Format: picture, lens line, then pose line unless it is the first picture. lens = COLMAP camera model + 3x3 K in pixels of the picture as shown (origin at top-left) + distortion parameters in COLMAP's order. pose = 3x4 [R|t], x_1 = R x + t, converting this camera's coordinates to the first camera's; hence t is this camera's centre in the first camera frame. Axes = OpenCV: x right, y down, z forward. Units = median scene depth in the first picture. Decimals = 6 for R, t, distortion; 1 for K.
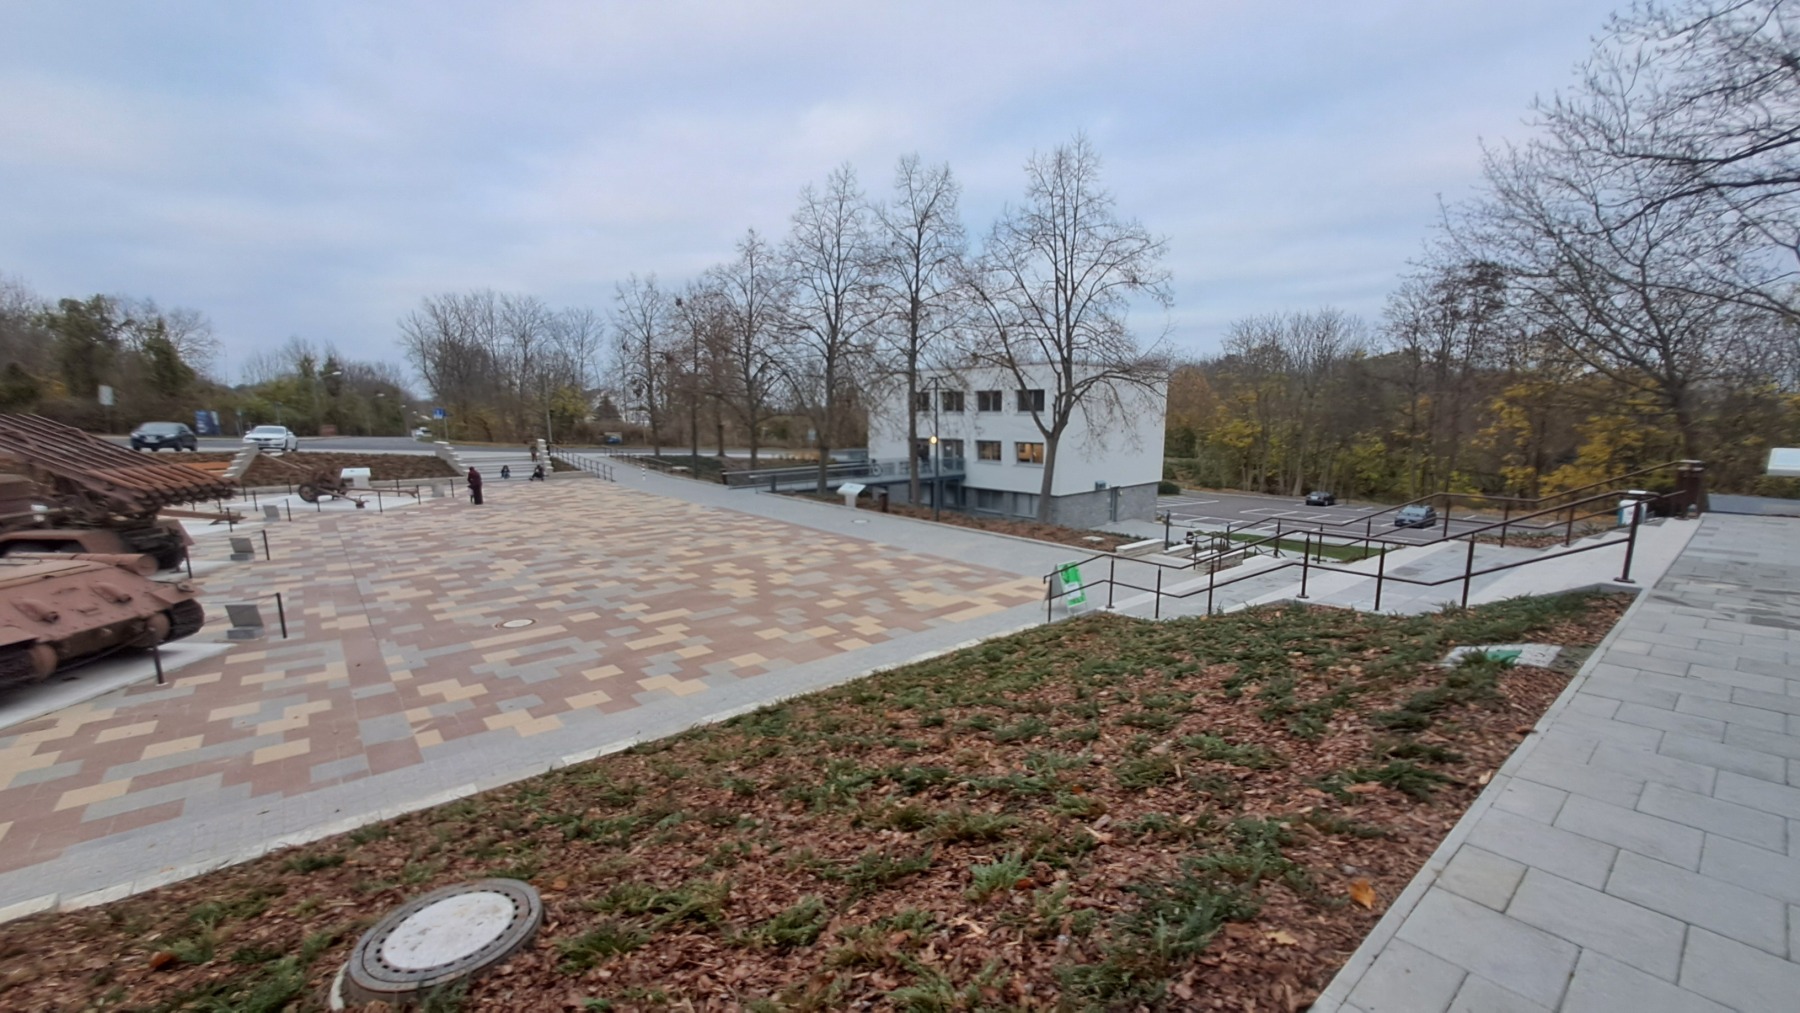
lens RADIAL K [[710.5, 0, 921.7], [0, 710.5, 522.2], [0, 0, 1]] dist [-0.004200, 0.001059]
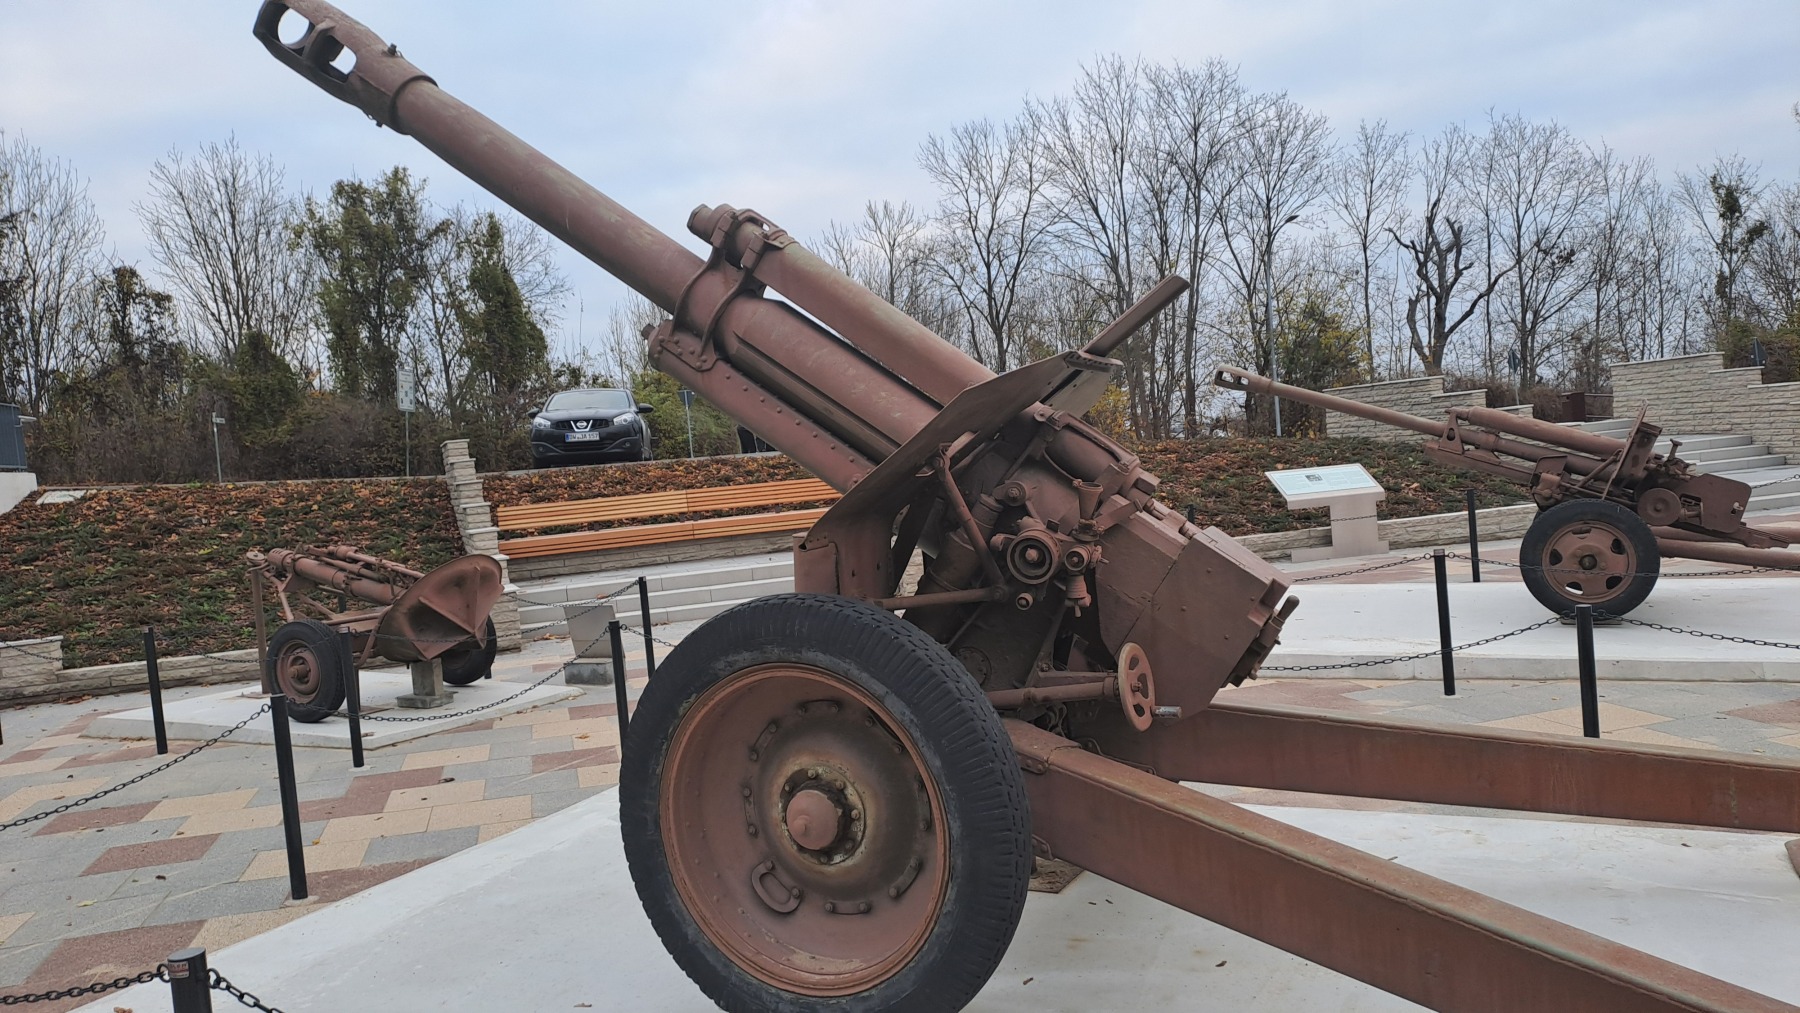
lens RADIAL K [[1319.2, 0, 918.8], [0, 1319.2, 516.7], [0, 0, 1]] dist [0.096682, -0.094819]
pose [[0.903784, -0.060295, -0.423720, -1.057673], [0.023066, 0.995450, -0.092452, -0.032607], [0.427366, 0.073783, 0.901063, 0.803019]]
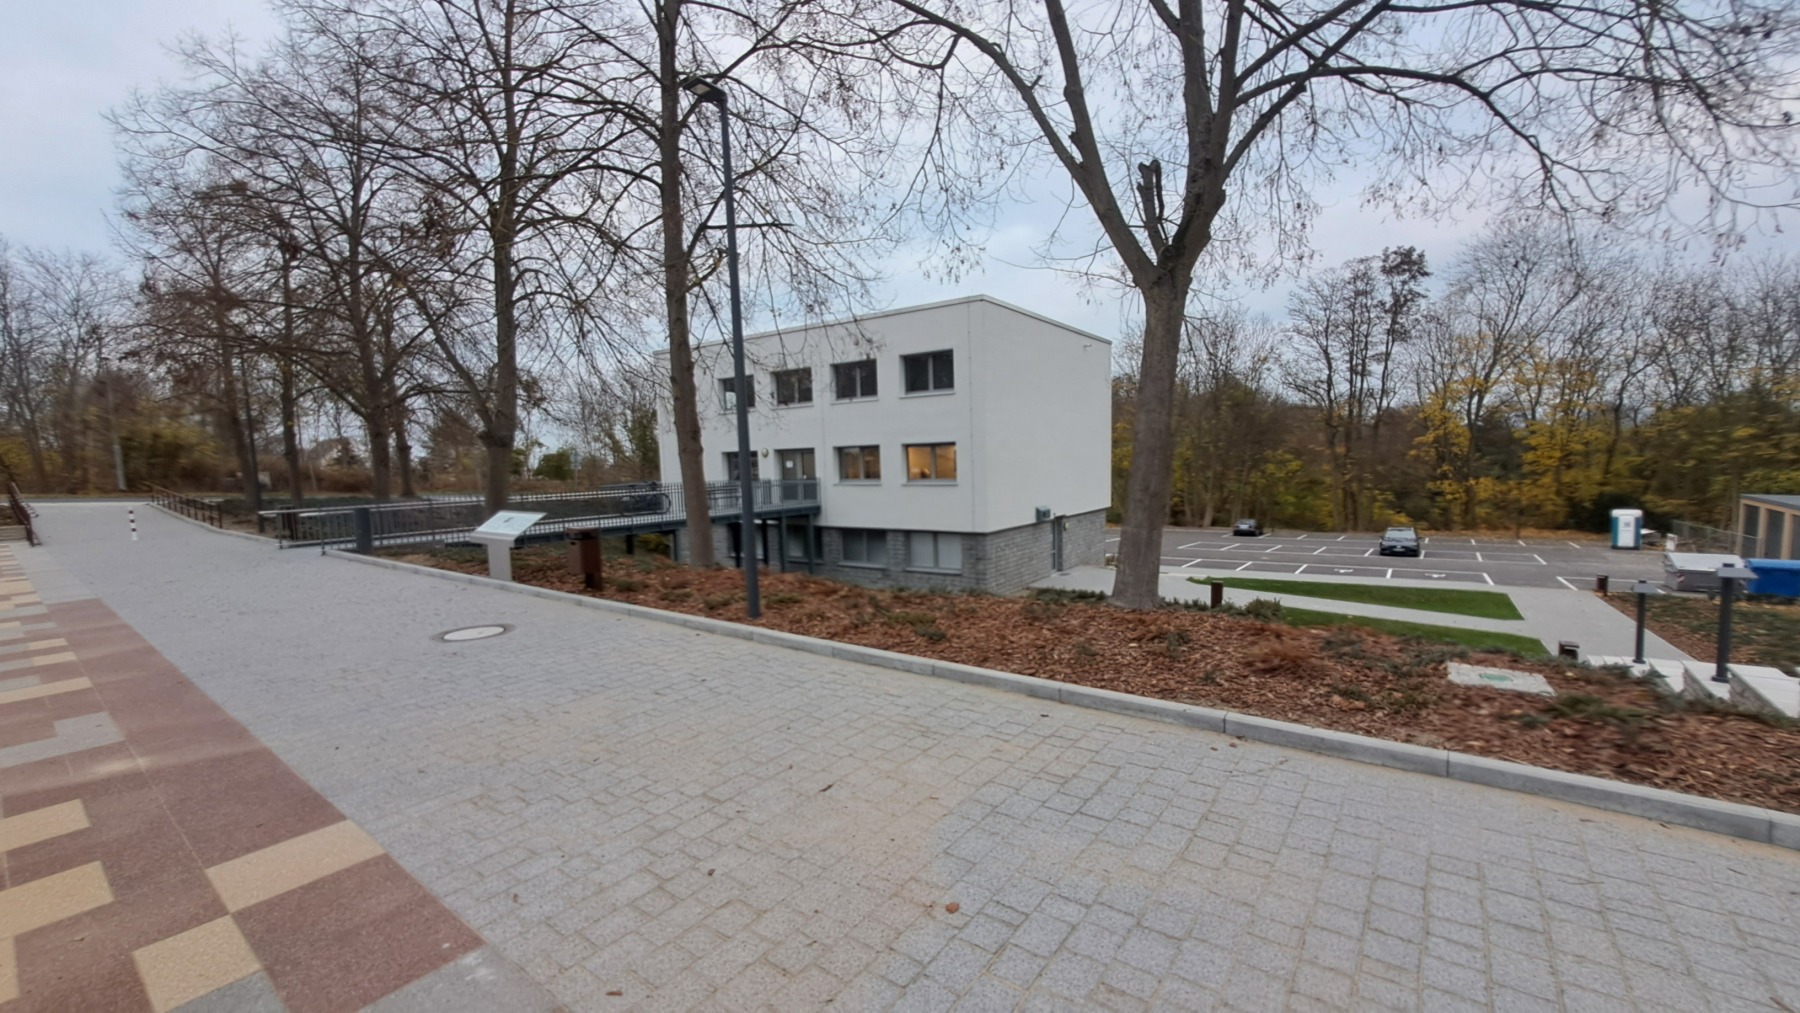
lens RADIAL K [[710.5, 0, 918.4], [0, 710.5, 519.1], [0, 0, 1]] dist [-0.004200, 0.001059]
pose [[0.976667, -0.041726, 0.210666, 0.030105], [0.057806, 0.995817, -0.070758, -0.017109], [-0.206832, 0.081285, 0.974994, 0.736269]]
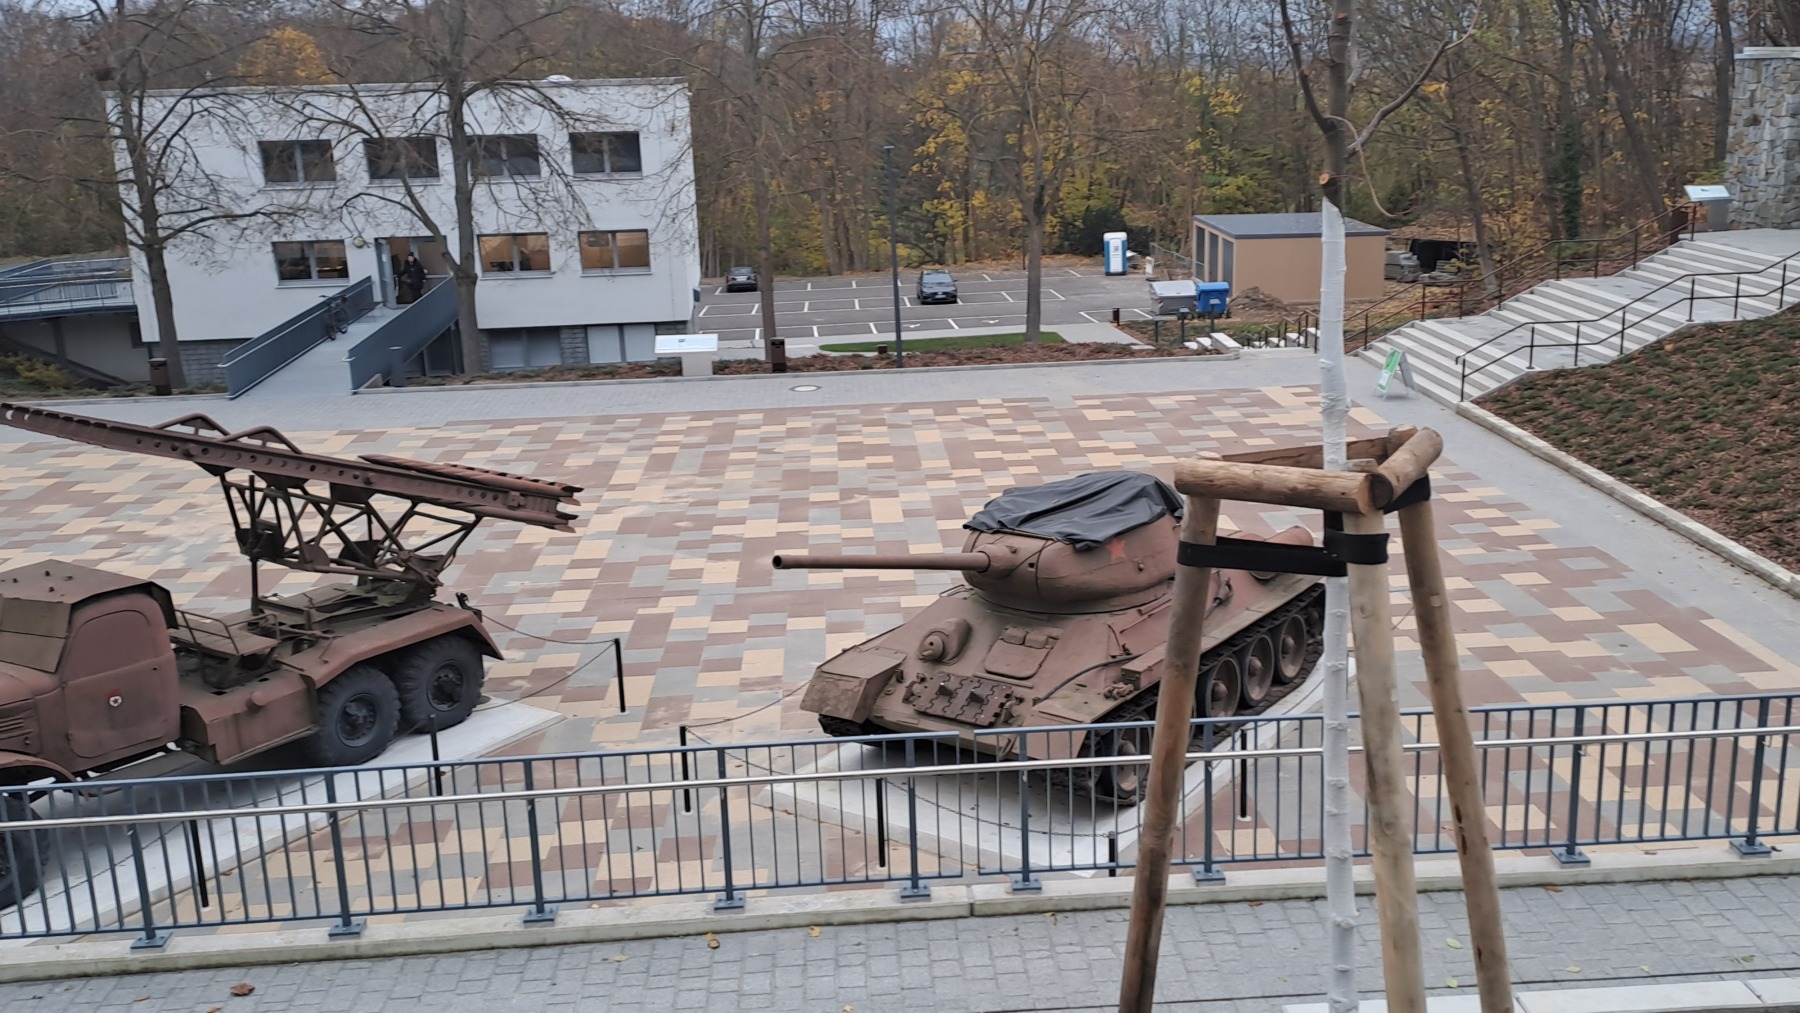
lens RADIAL K [[1643.8, 0, 932.7], [0, 1643.8, 494.7], [0, 0, 1]] dist [0.069979, 0.000000]
pose [[0.607880, -0.216602, 0.763915, -1.184117], [0.155377, 0.975923, 0.153074, -0.117700], [-0.778678, 0.025644, 0.626899, 0.036119]]
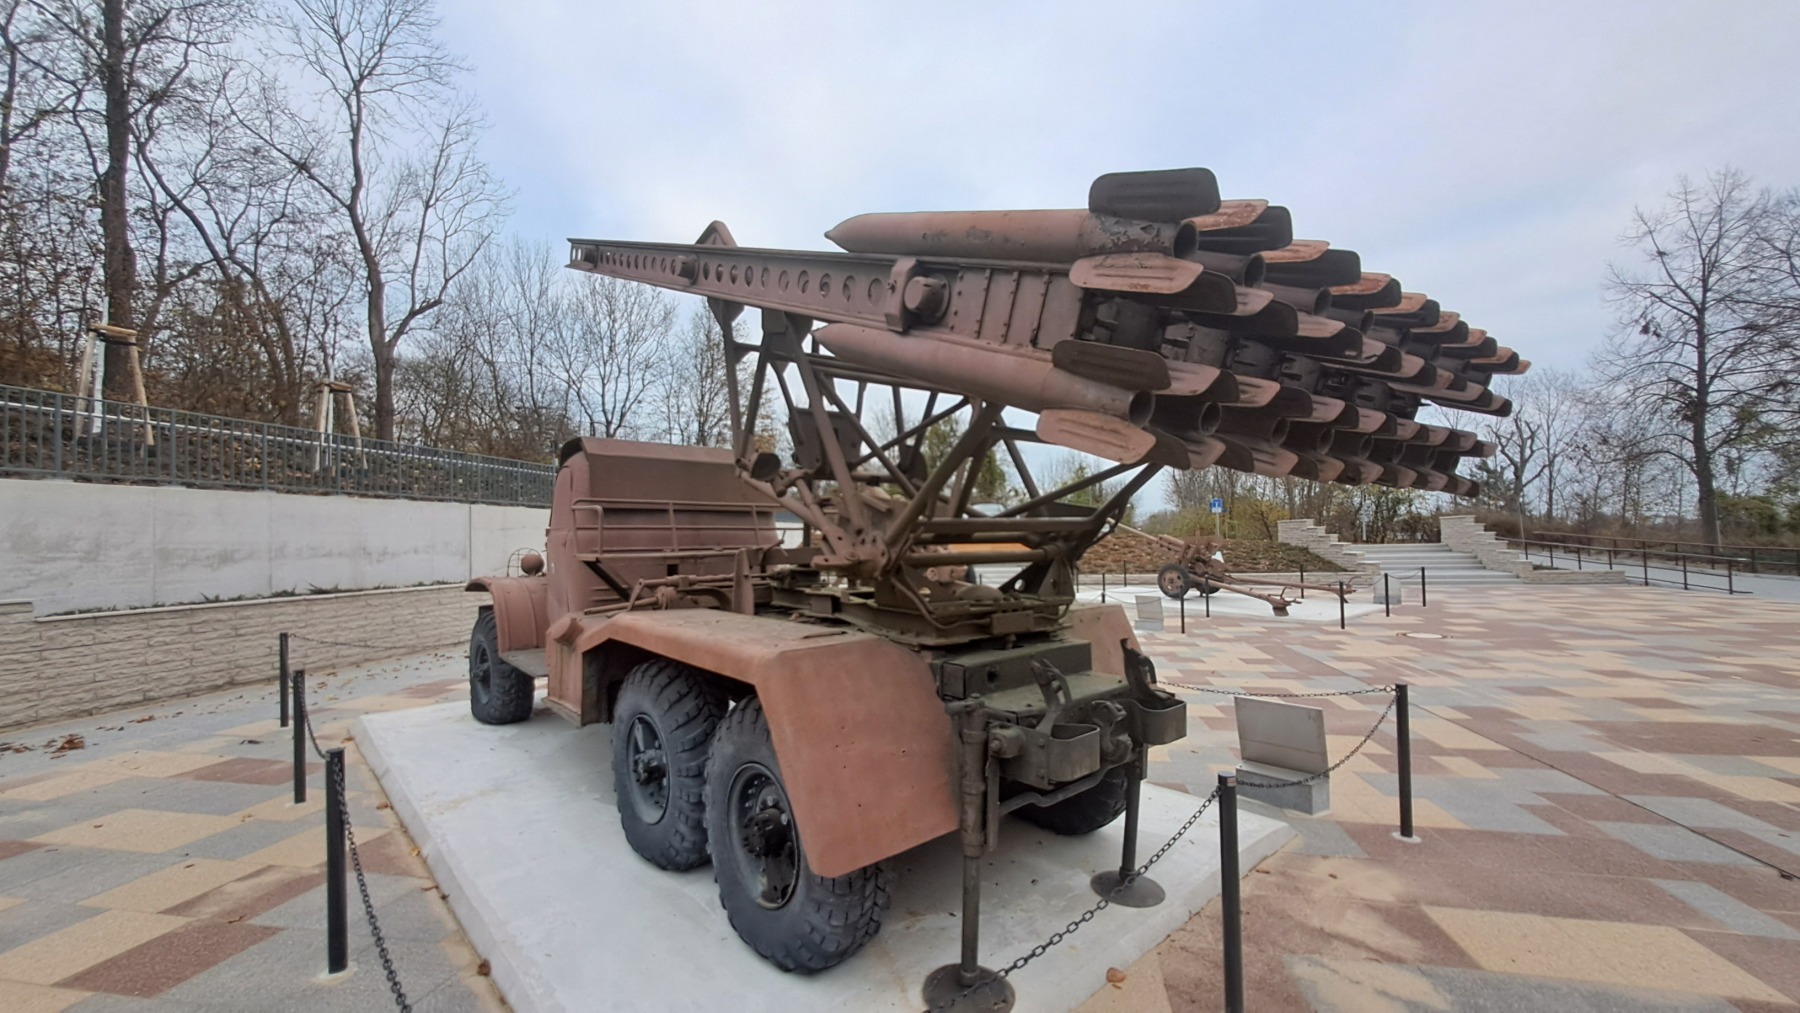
lens RADIAL K [[710.5, 0, 920.1], [0, 710.5, 522.1], [0, 0, 1]] dist [-0.004200, 0.001059]
pose [[0.632740, -0.032025, -0.773702, -0.675694], [-0.101690, 0.987055, -0.124019, 0.002825], [0.767659, 0.157150, 0.621292, 0.595983]]
